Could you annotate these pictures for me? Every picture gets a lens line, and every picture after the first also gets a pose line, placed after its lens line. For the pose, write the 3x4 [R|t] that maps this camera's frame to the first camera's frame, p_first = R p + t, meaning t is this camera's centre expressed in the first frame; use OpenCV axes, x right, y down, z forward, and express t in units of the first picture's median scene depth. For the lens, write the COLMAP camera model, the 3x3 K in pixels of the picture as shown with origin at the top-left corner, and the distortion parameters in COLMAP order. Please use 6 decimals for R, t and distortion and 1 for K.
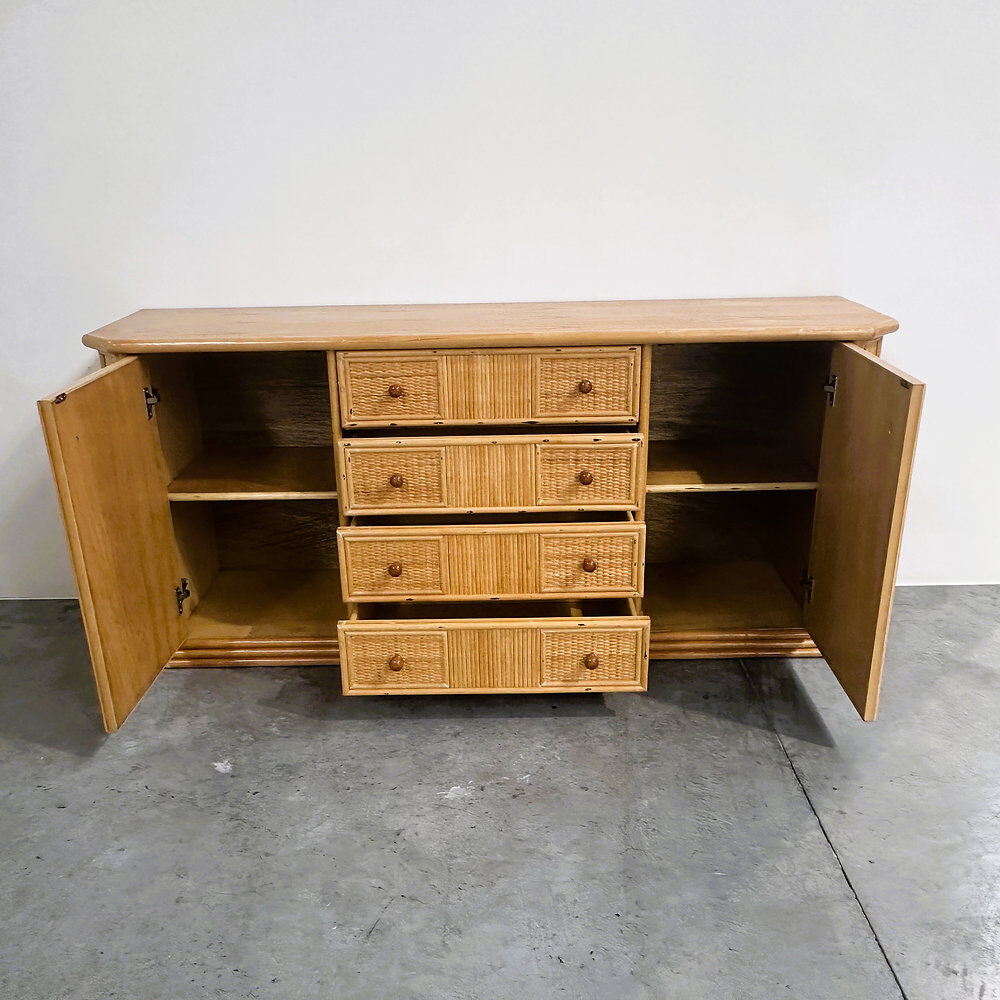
lens RADIAL K [[936.7, 0, 498.4], [0, 936.7, 515.3], [0, 0, 1]] dist [-0.012908, -0.010364]
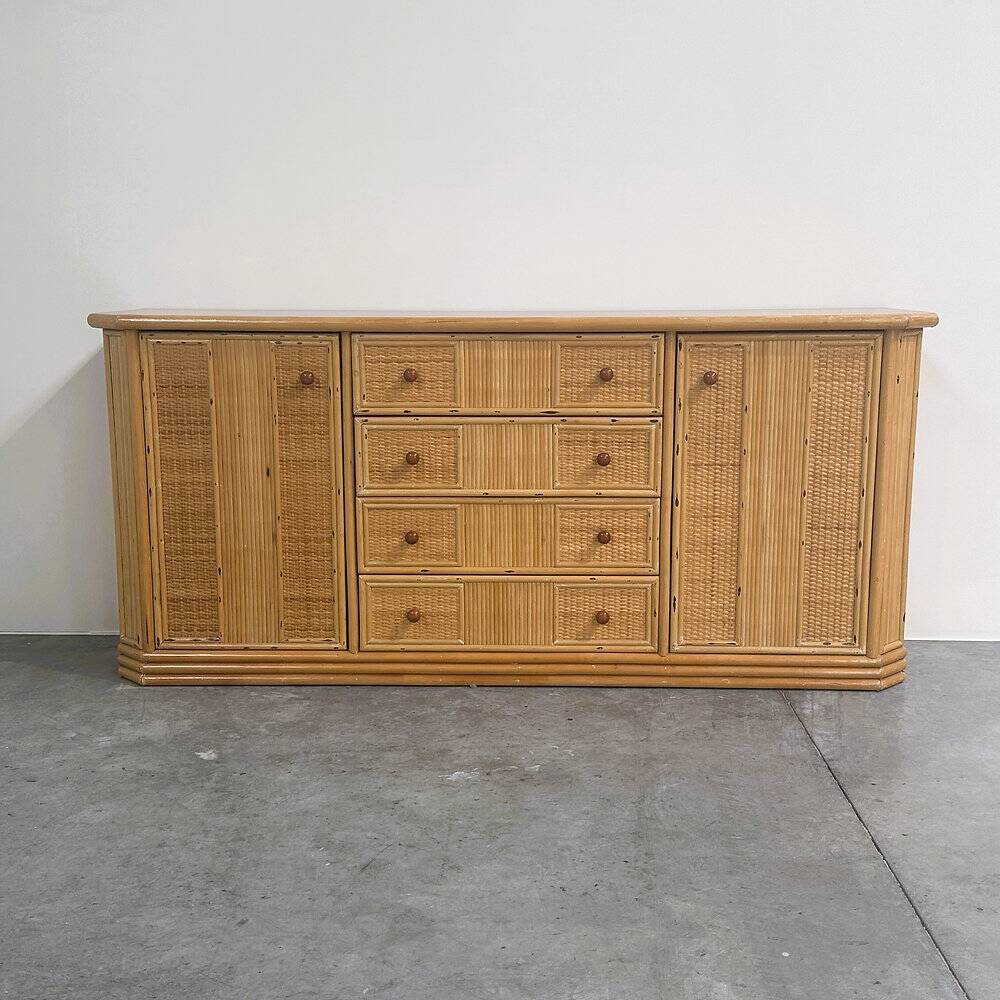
lens RADIAL K [[1240.6, 0, 500.6], [0, 1240.6, 501.8], [0, 0, 1]] dist [0.194347, -0.474281]
pose [[0.999427, 0.021706, -0.025953, 0.021304], [-0.026165, 0.982170, -0.186166, 0.252710], [0.021449, 0.186738, 0.982175, -0.262254]]
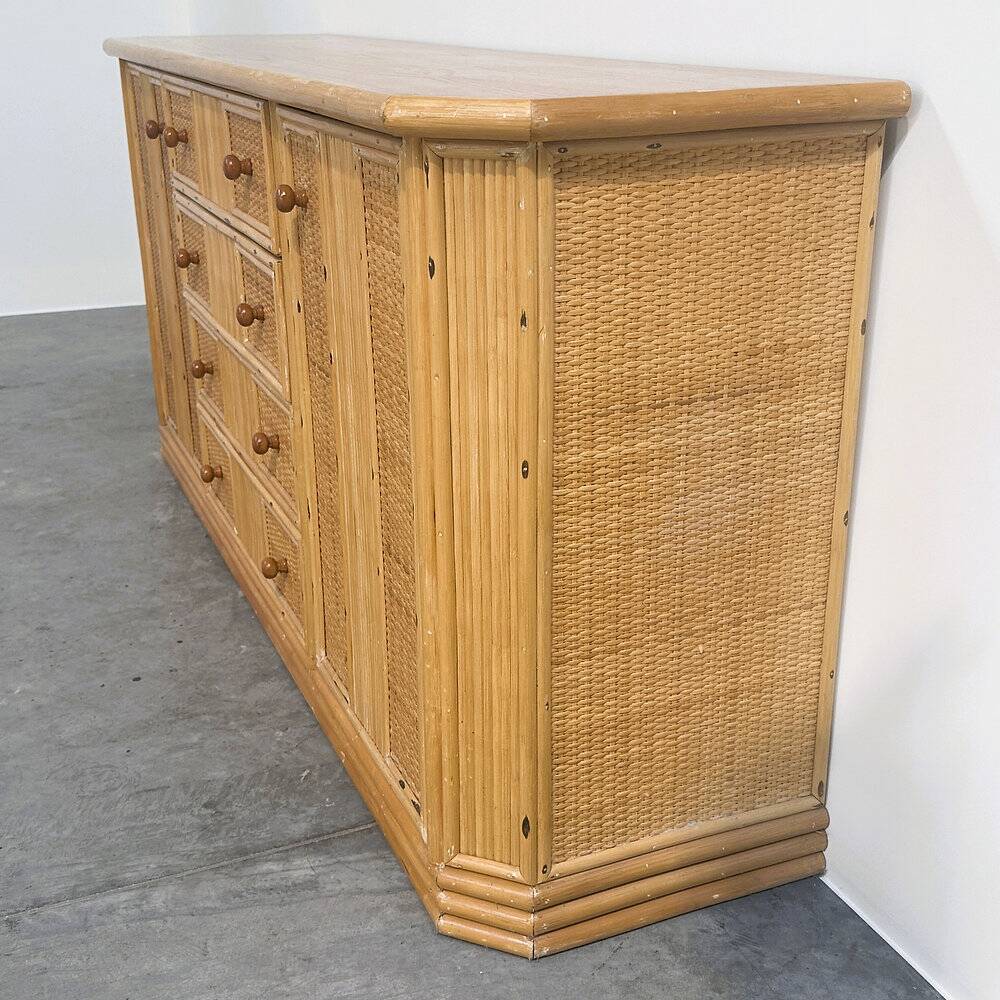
lens RADIAL K [[1305.3, 0, 509.4], [0, 1305.3, 495.5], [0, 0, 1]] dist [0.206929, -0.520551]
pose [[0.395813, 0.338541, -0.853652, 0.967192], [-0.330901, 0.919703, 0.211306, -0.192851], [0.856643, 0.198836, 0.476054, 0.864392]]
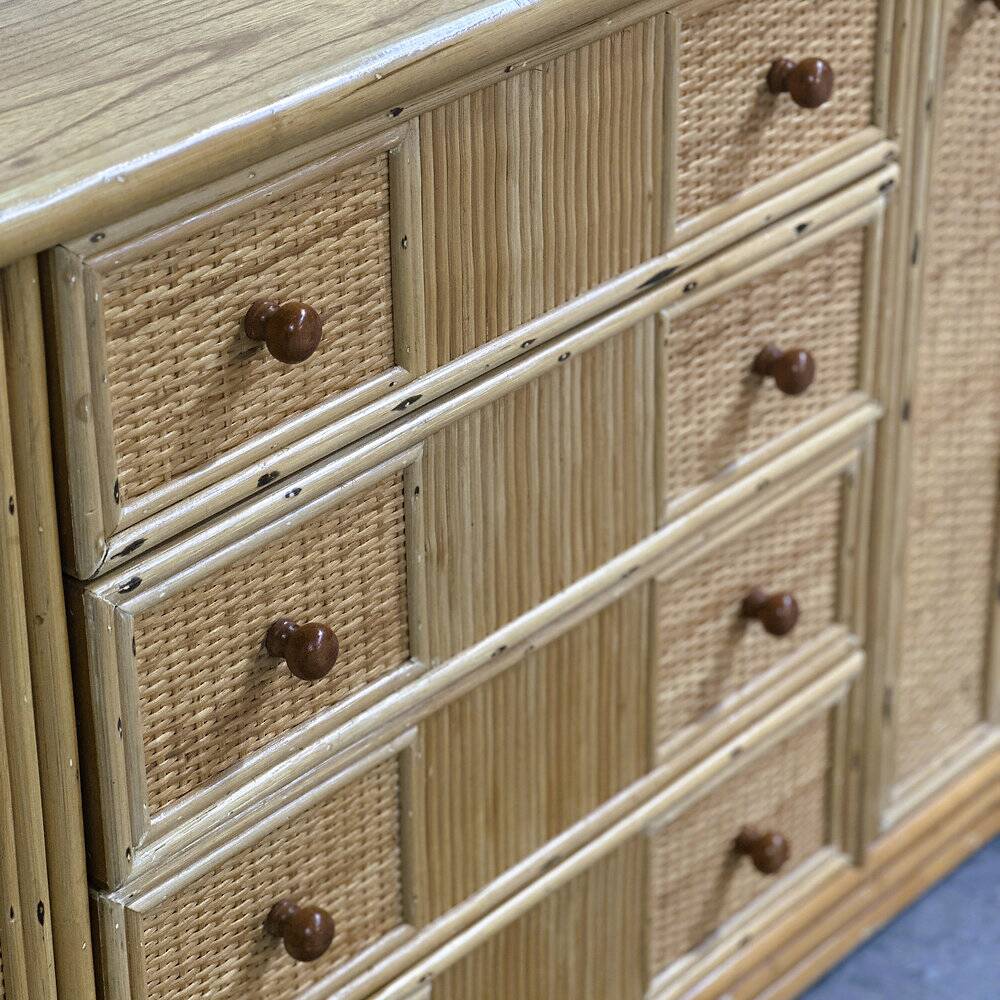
lens RADIAL K [[2998.8, 0, 500.0], [0, 2998.8, 500.0], [0, 0, 1]] dist [-0.366788, 8.460014]
pose [[0.658798, -0.355901, 0.662812, -0.595944], [0.269571, 0.934197, 0.233684, -0.265109], [-0.702365, 0.024724, 0.711388, 0.508625]]
